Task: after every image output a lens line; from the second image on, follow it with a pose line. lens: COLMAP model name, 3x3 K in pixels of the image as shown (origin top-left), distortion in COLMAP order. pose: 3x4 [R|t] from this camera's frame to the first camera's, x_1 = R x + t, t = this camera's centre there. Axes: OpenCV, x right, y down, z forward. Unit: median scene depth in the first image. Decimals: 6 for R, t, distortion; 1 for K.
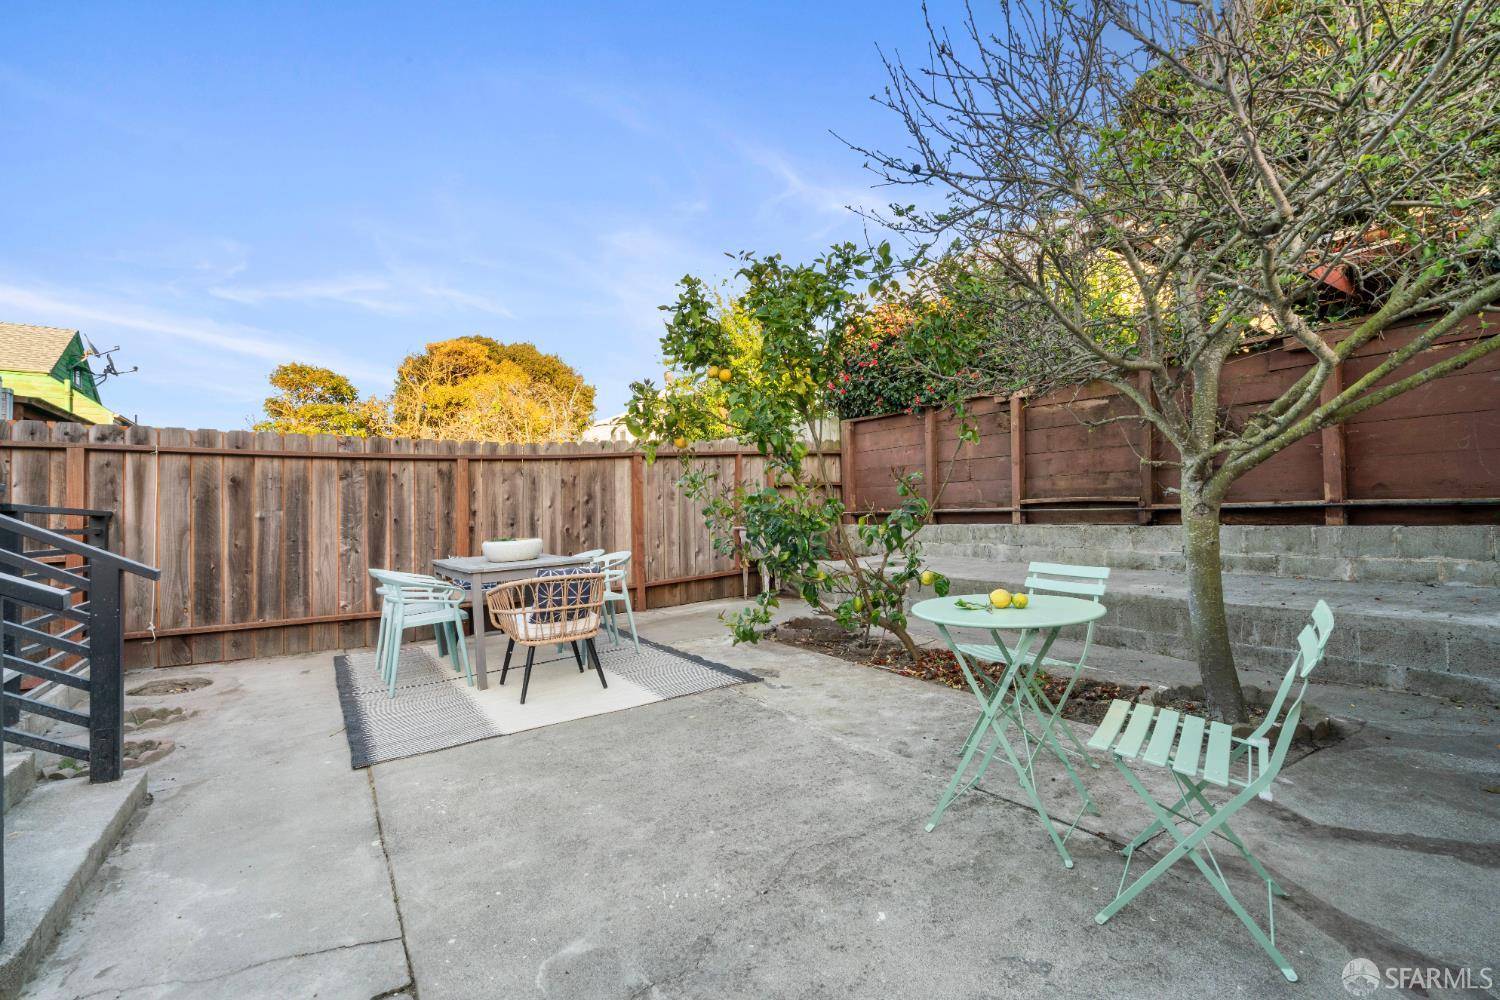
lens RADIAL K [[696.0, 0, 745.0], [0, 696.0, 496.2], [0, 0, 1]] dist [-0.000480, 0.003087]
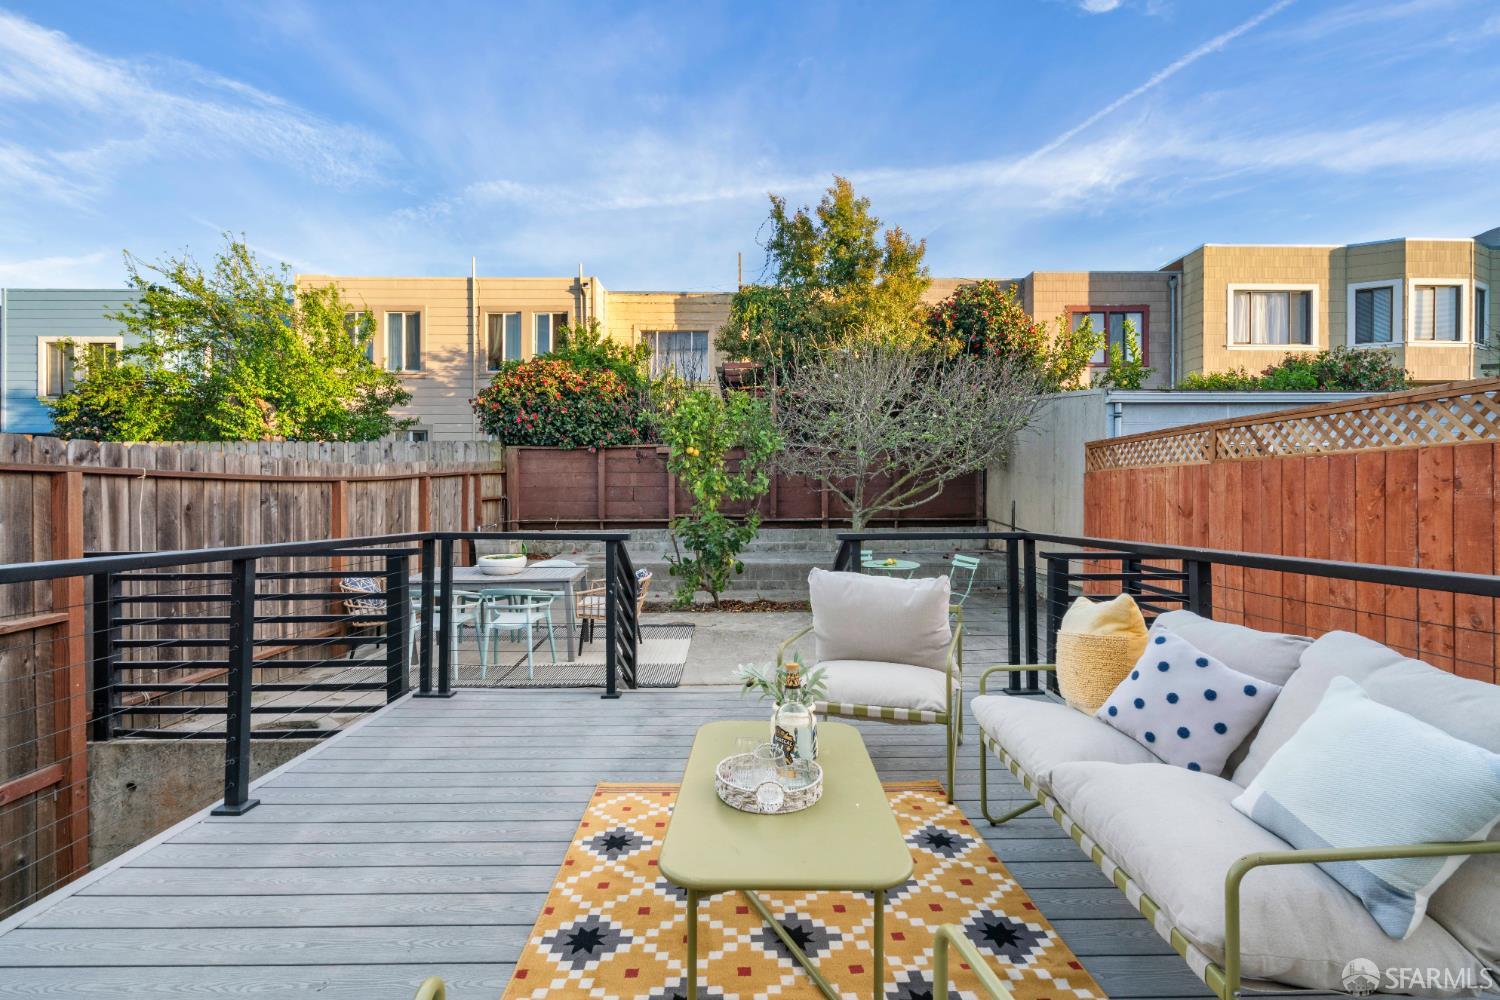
lens RADIAL K [[696.0, 0, 754.1], [0, 696.0, 502.0], [0, 0, 1]] dist [-0.000480, 0.003087]
pose [[0.534066, 0.004589, 0.845430, -1.030876], [-0.026405, 0.999588, 0.011255, -0.054726], [-0.845030, -0.028334, 0.533968, -0.046034]]
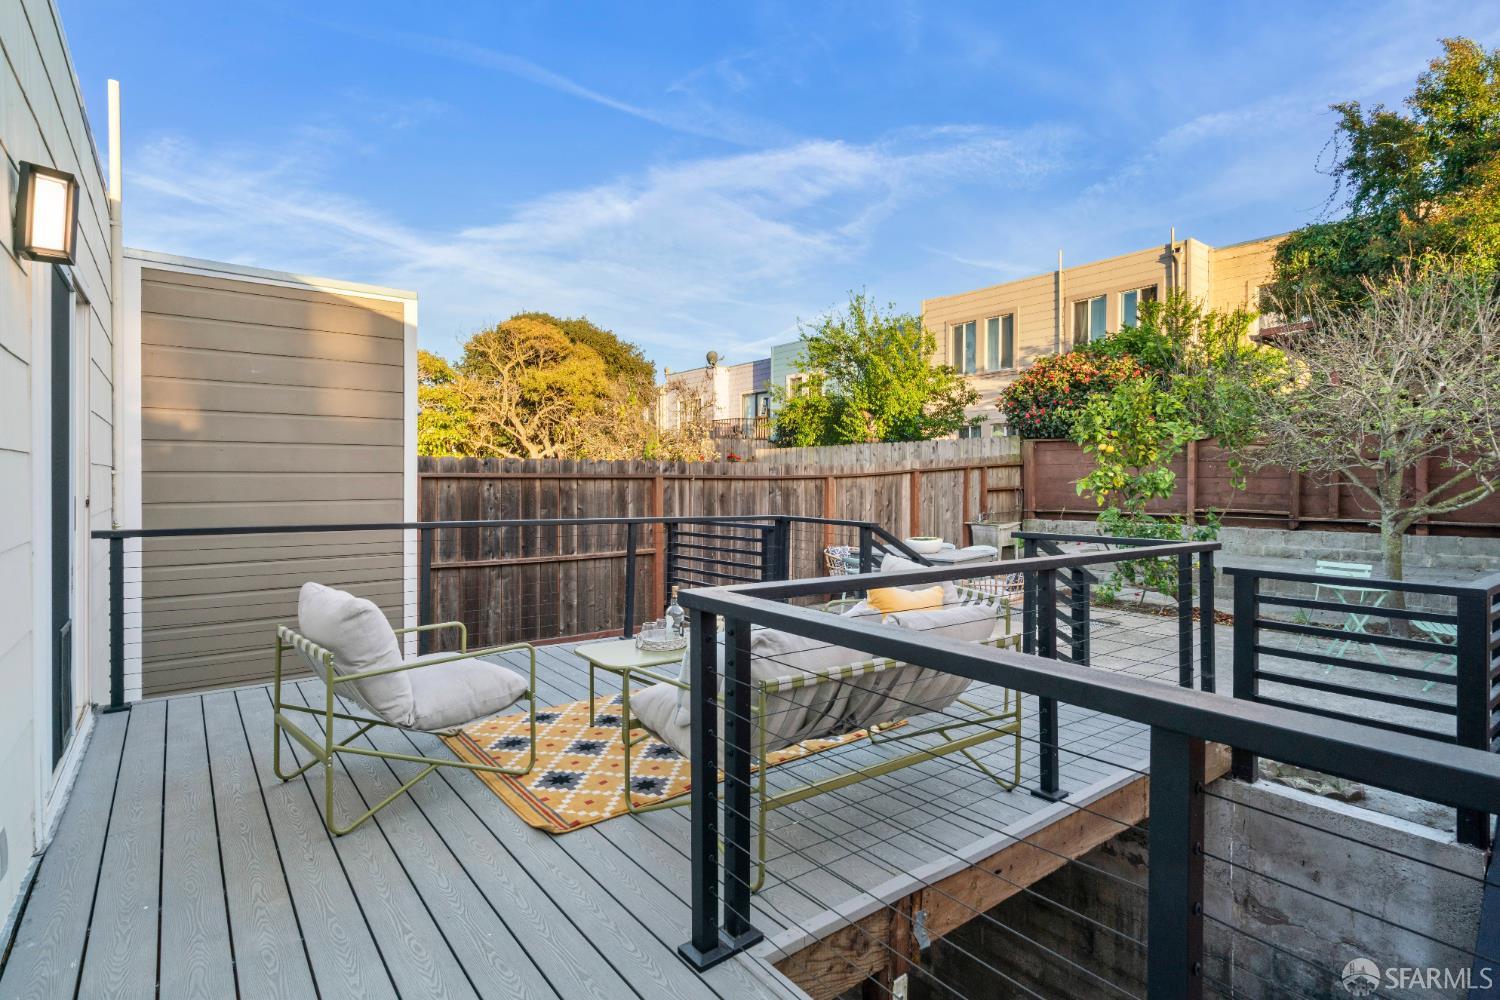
lens RADIAL K [[734.5, 0, 761.0], [0, 734.5, 485.4], [0, 0, 1]] dist [0.016530, 0.001135]
pose [[0.995335, 0.012167, 0.095707, -0.759095], [-0.015303, 0.999367, 0.032104, -0.091468], [-0.095256, -0.033419, 0.994892, -0.533937]]
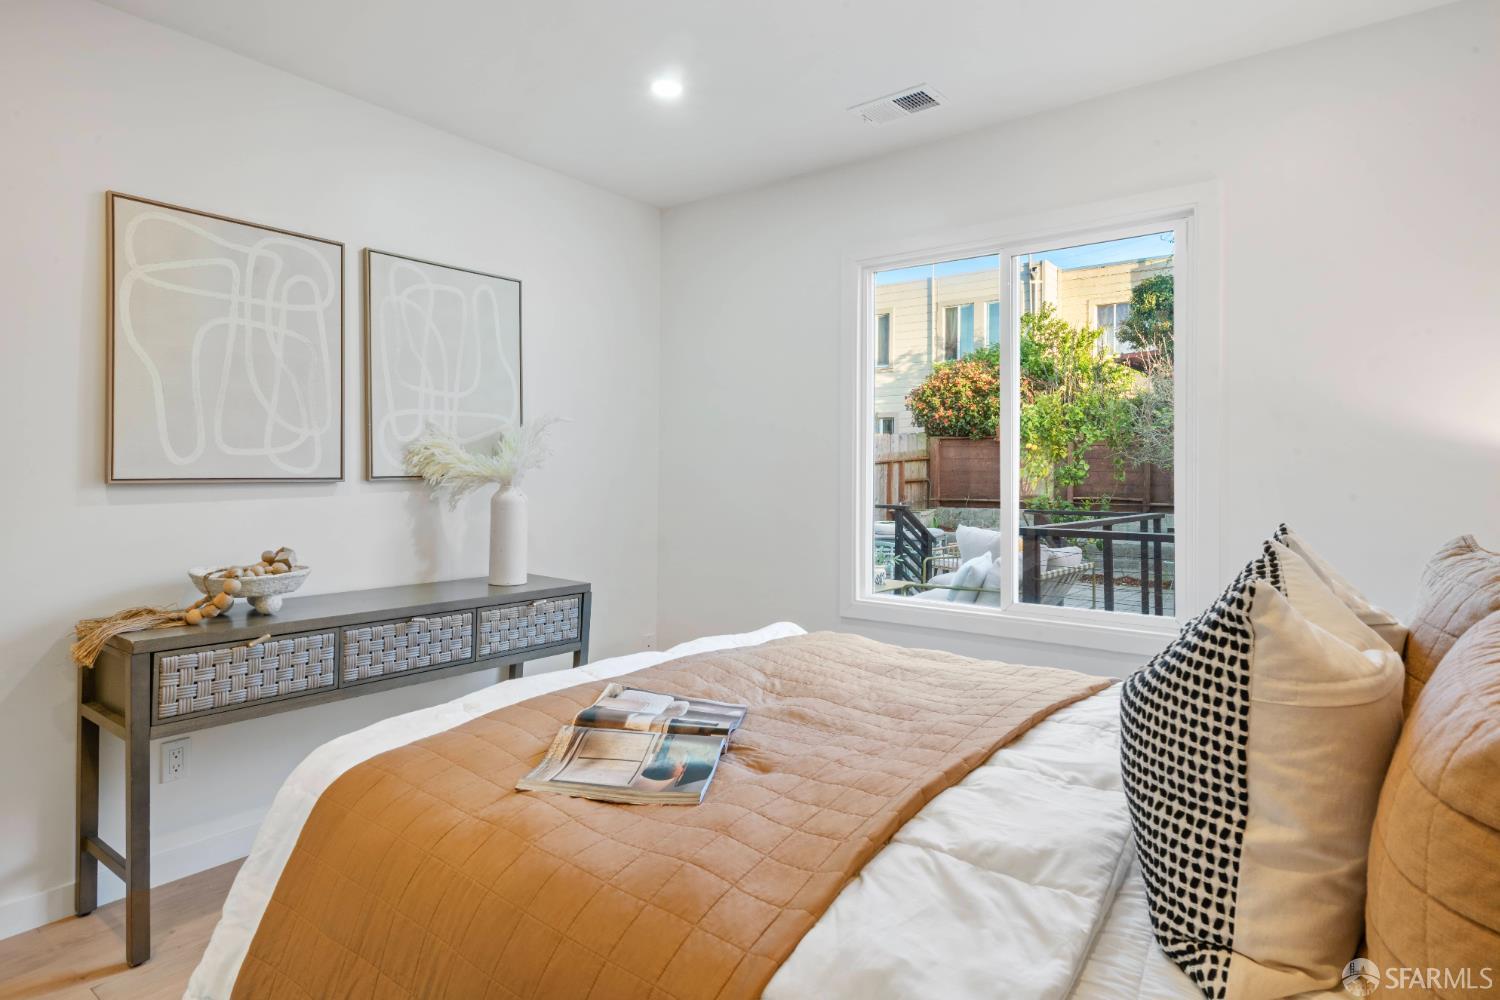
lens RADIAL K [[844.3, 0, 750.8], [0, 844.3, 474.5], [0, 0, 1]] dist [0.005428, 0.000709]
pose [[0.941017, 0.017091, 0.337928, -1.285301], [-0.026541, 0.999375, 0.023361, -0.093125], [-0.337317, -0.030952, 0.940882, -0.885333]]
